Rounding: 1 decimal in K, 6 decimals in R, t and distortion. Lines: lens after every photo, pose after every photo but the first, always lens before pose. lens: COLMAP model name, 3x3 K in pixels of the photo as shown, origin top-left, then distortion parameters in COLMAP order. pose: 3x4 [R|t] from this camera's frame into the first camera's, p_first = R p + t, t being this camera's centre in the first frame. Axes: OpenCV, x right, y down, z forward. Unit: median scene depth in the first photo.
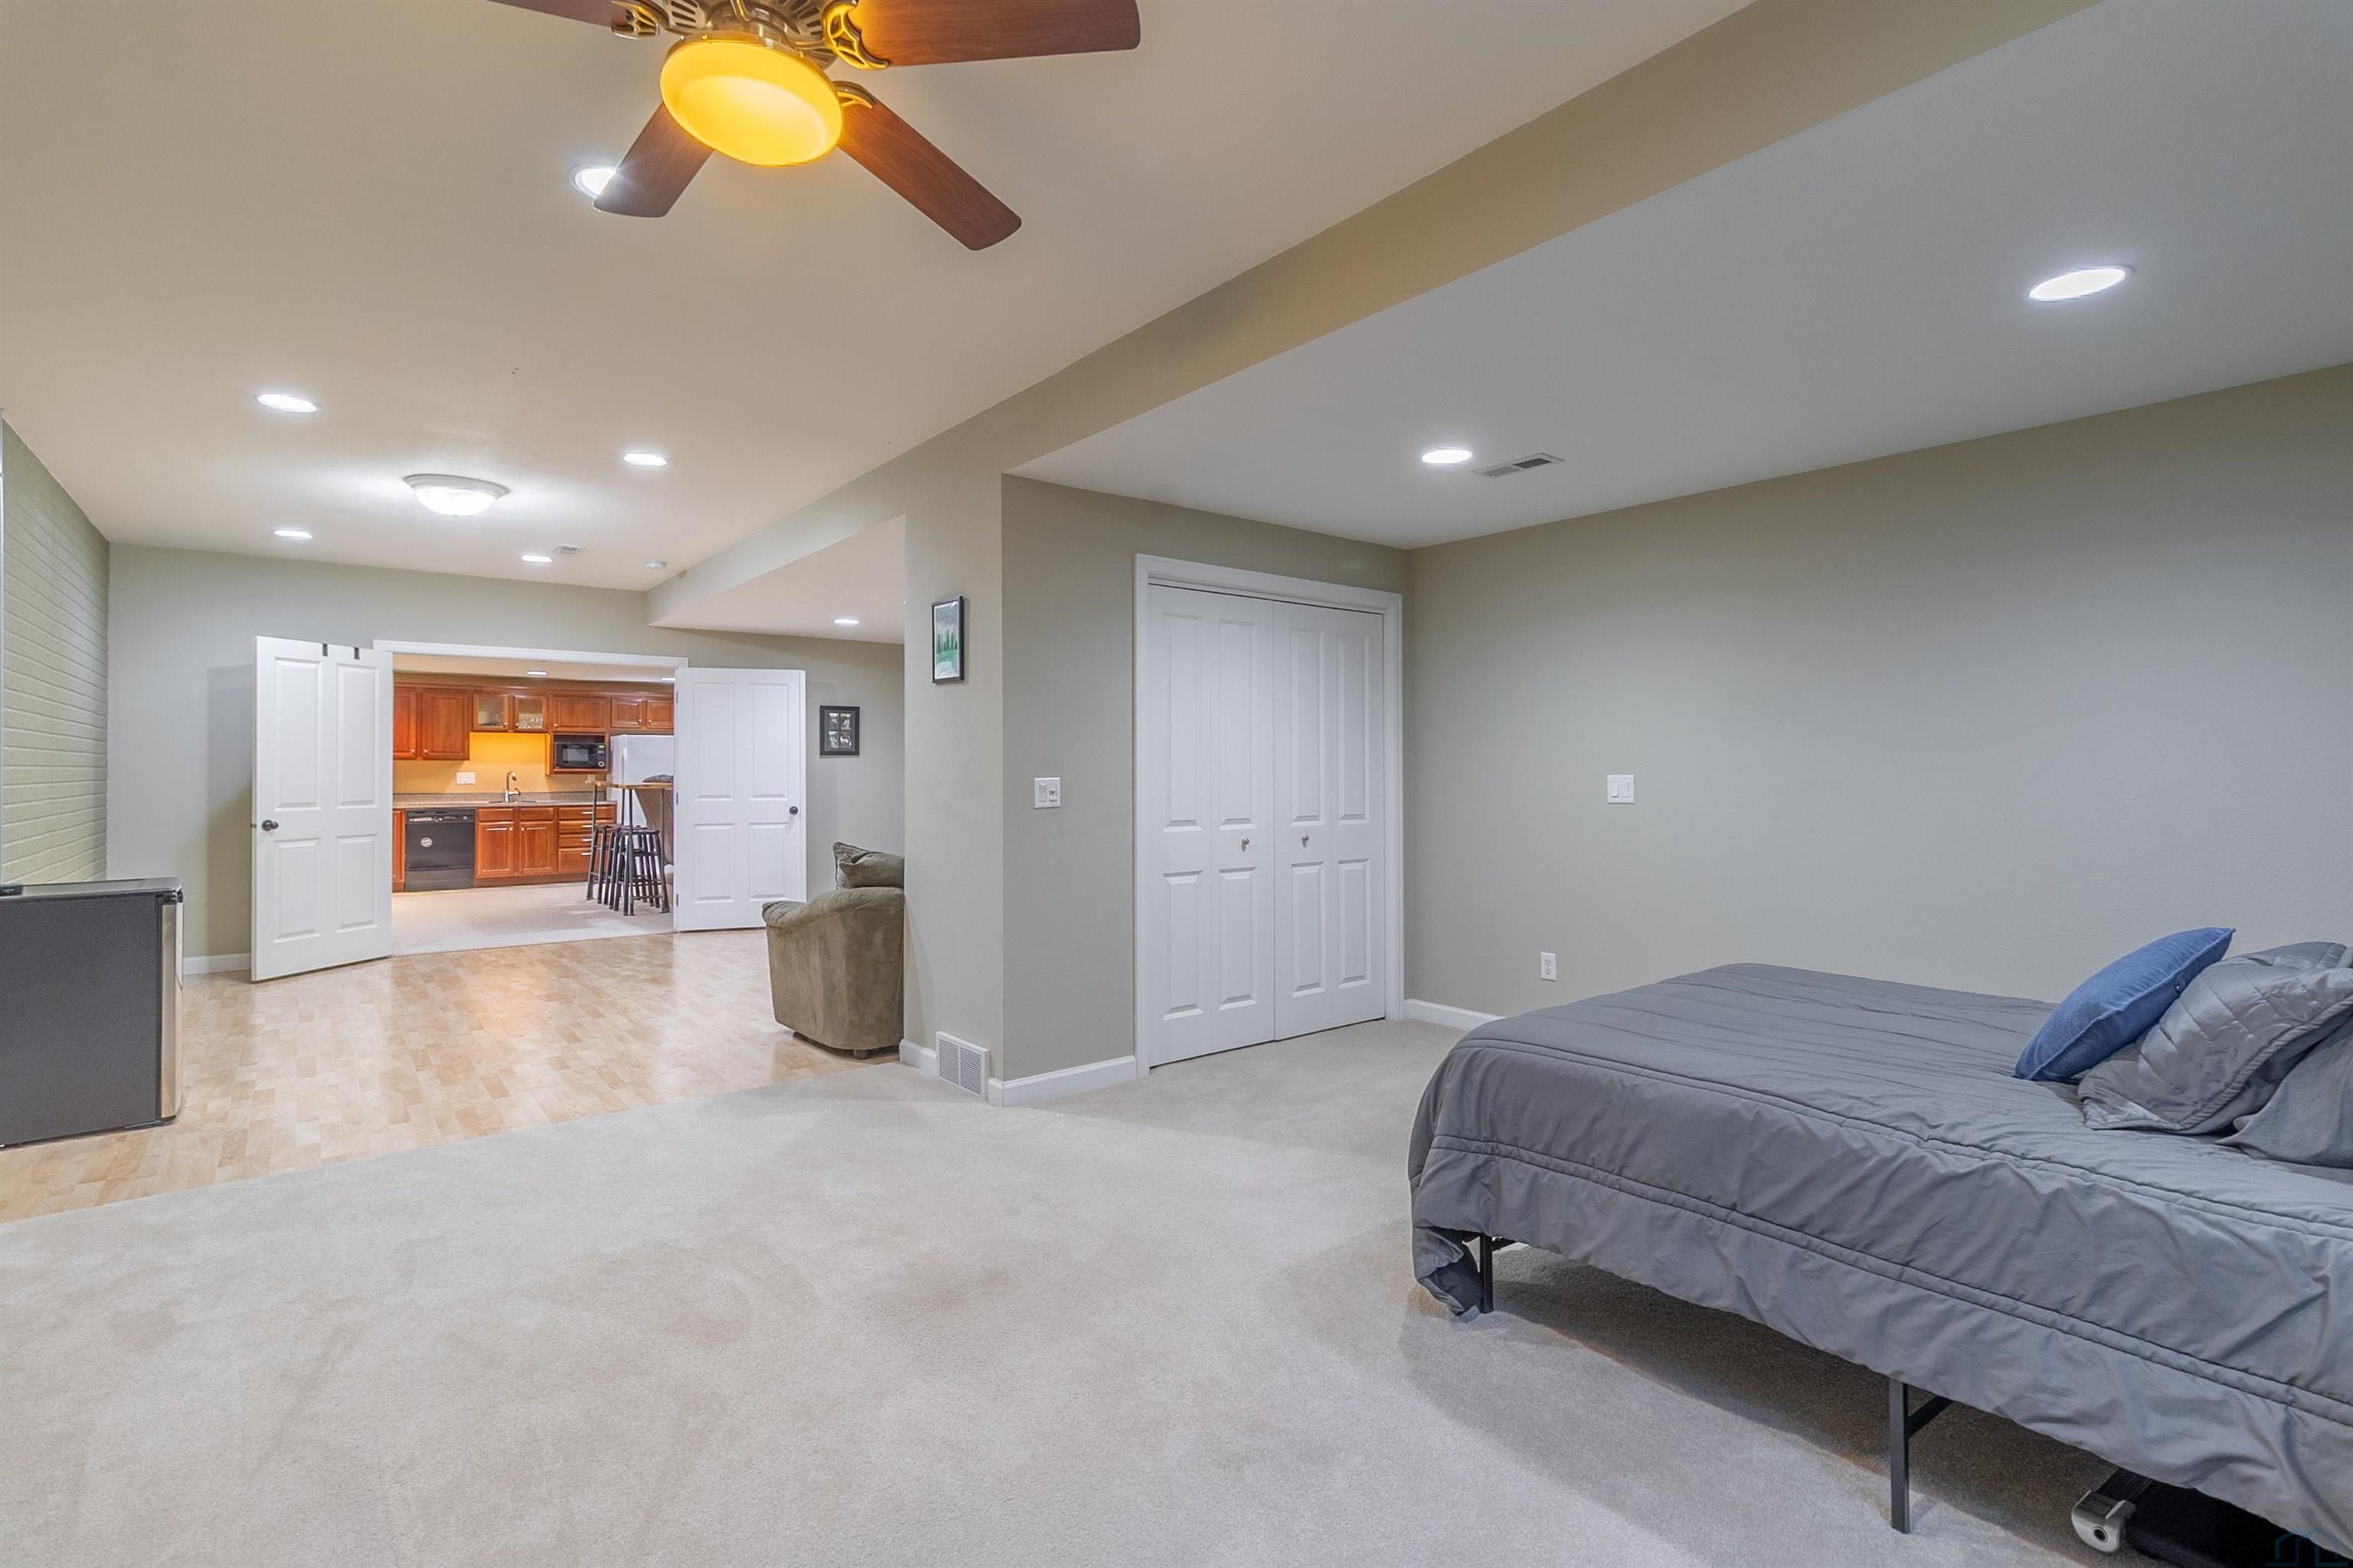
lens RADIAL K [[1083.1, 0, 1163.9], [0, 1083.1, 763.9], [0, 0, 1]] dist [0.000645, 0.000364]
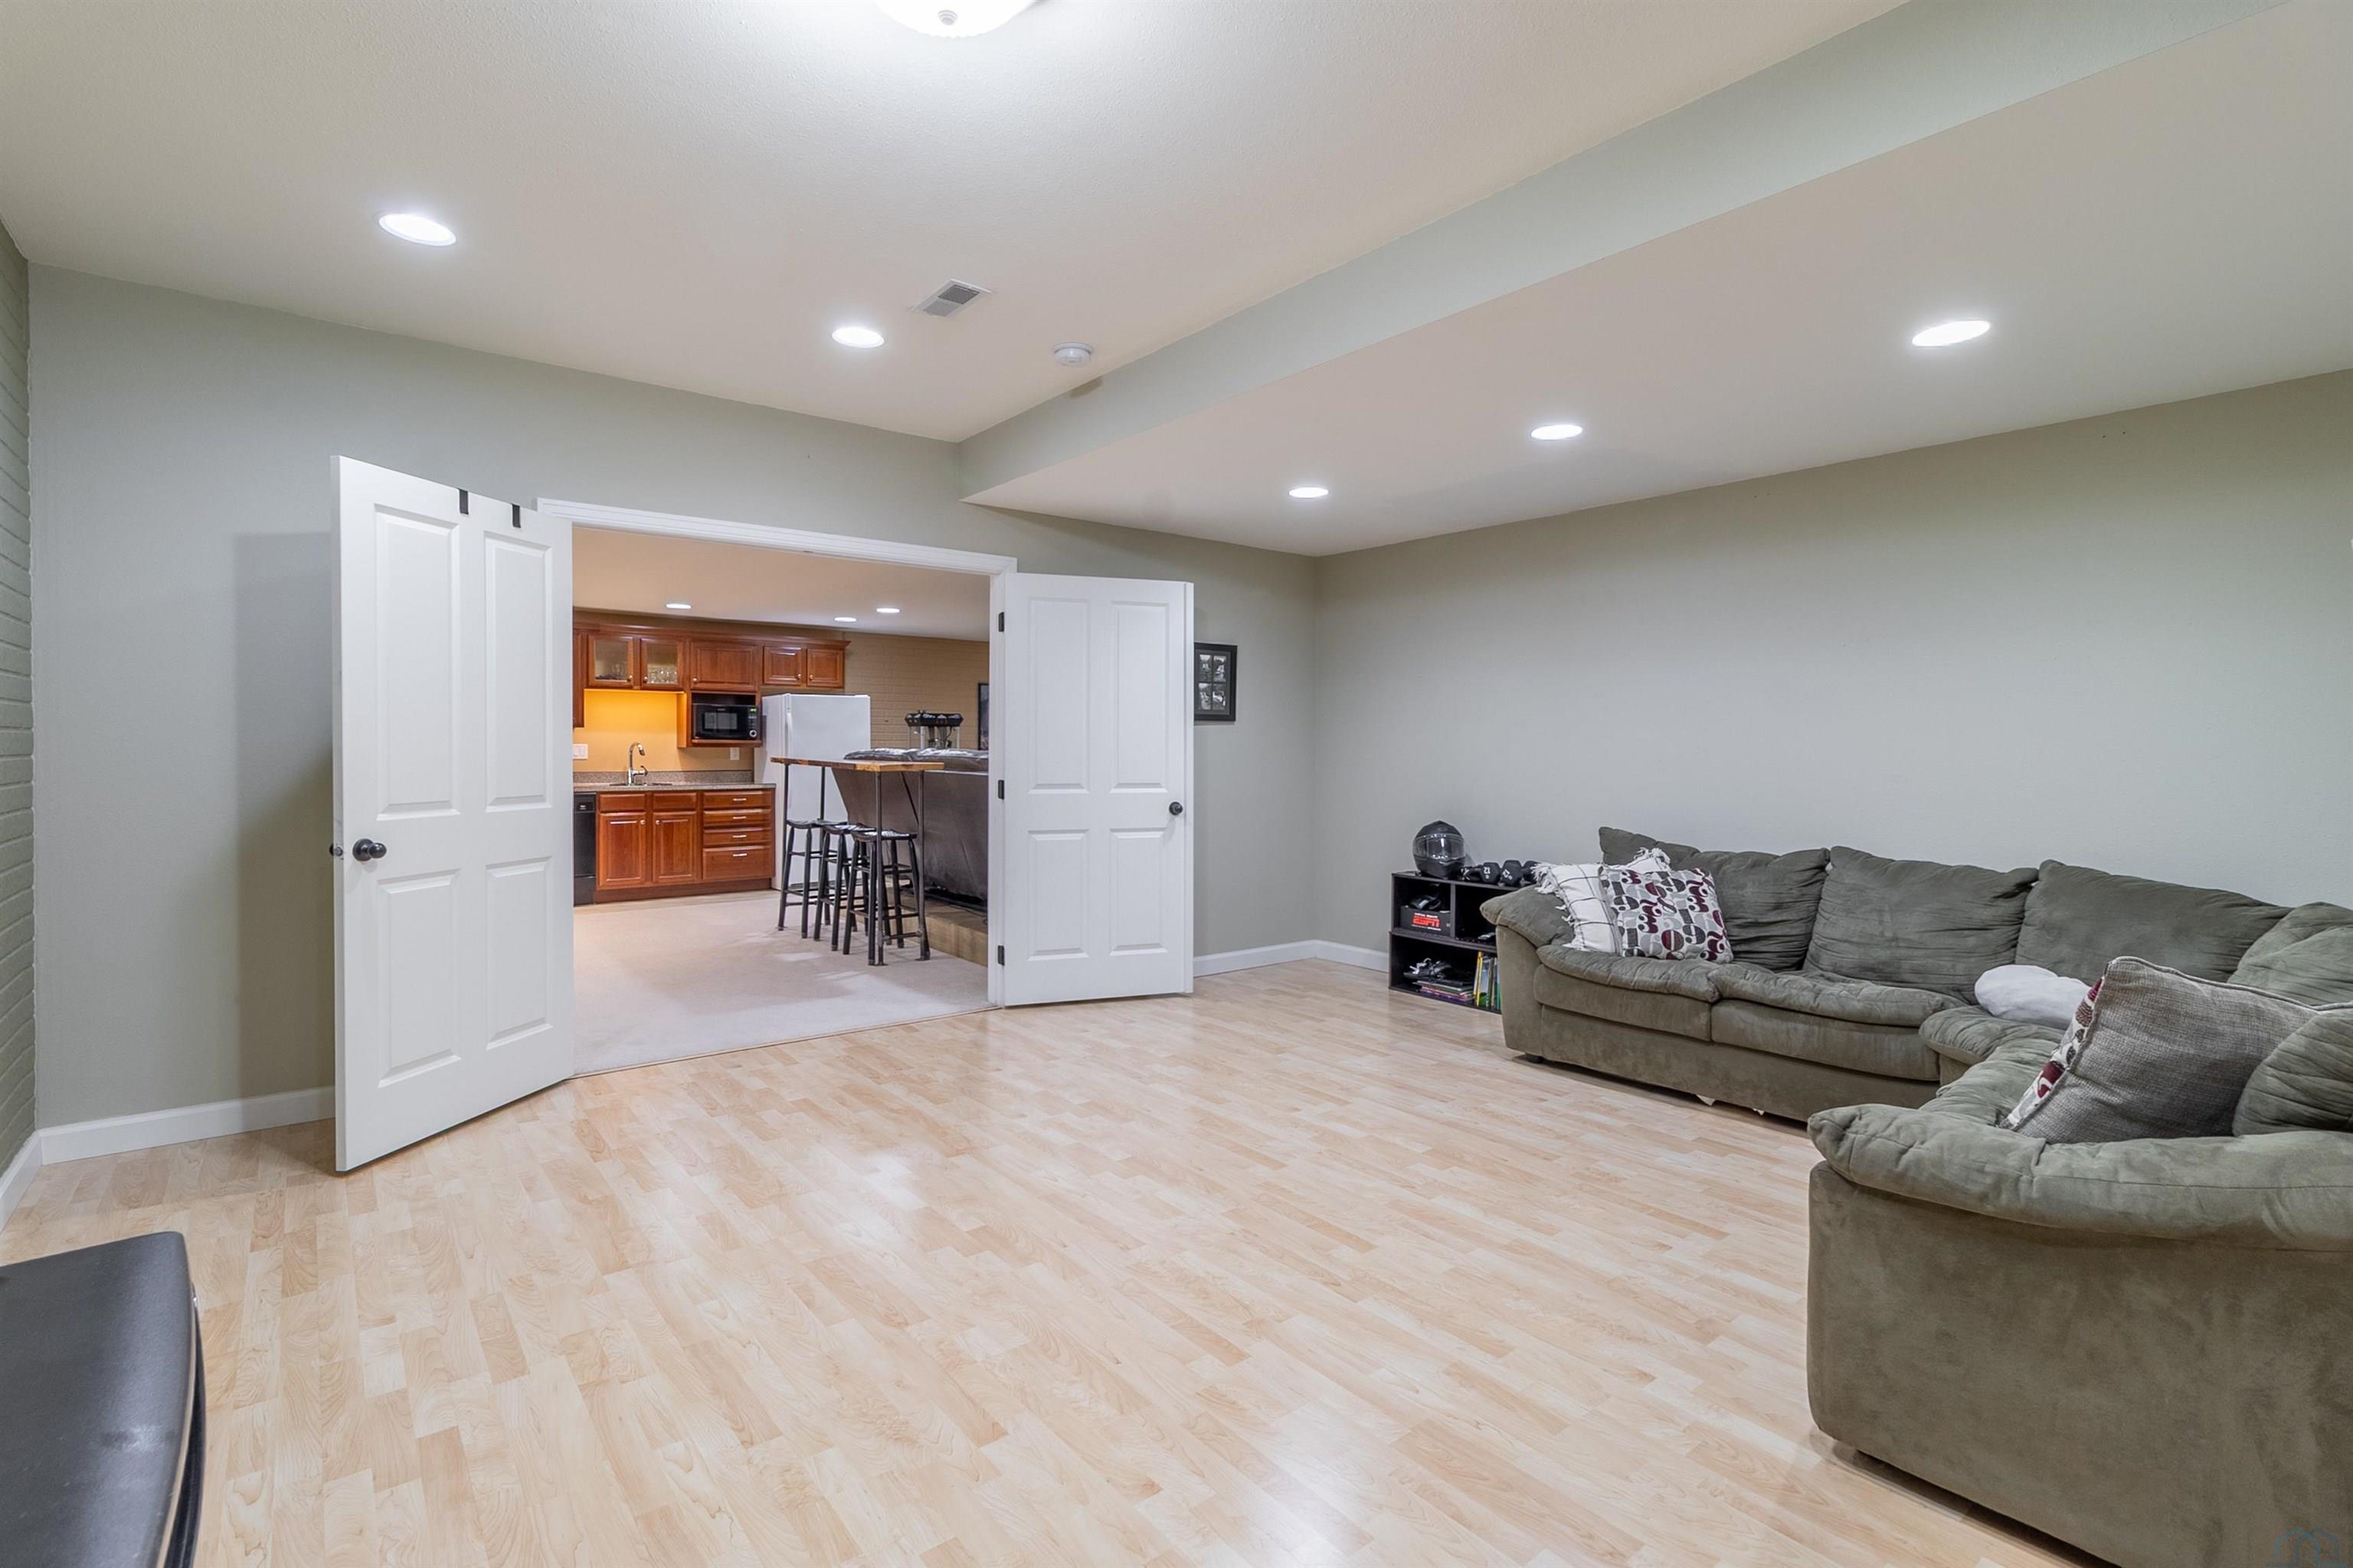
lens RADIAL K [[1078.2, 0, 1169.9], [0, 1078.2, 762.3], [0, 0, 1]] dist [0.001628, 0.000357]
pose [[0.999976, 0.006372, 0.002819, -0.280026], [-0.006430, 0.999756, 0.021120, 0.002927], [-0.002684, -0.021137, 0.999773, 0.309165]]
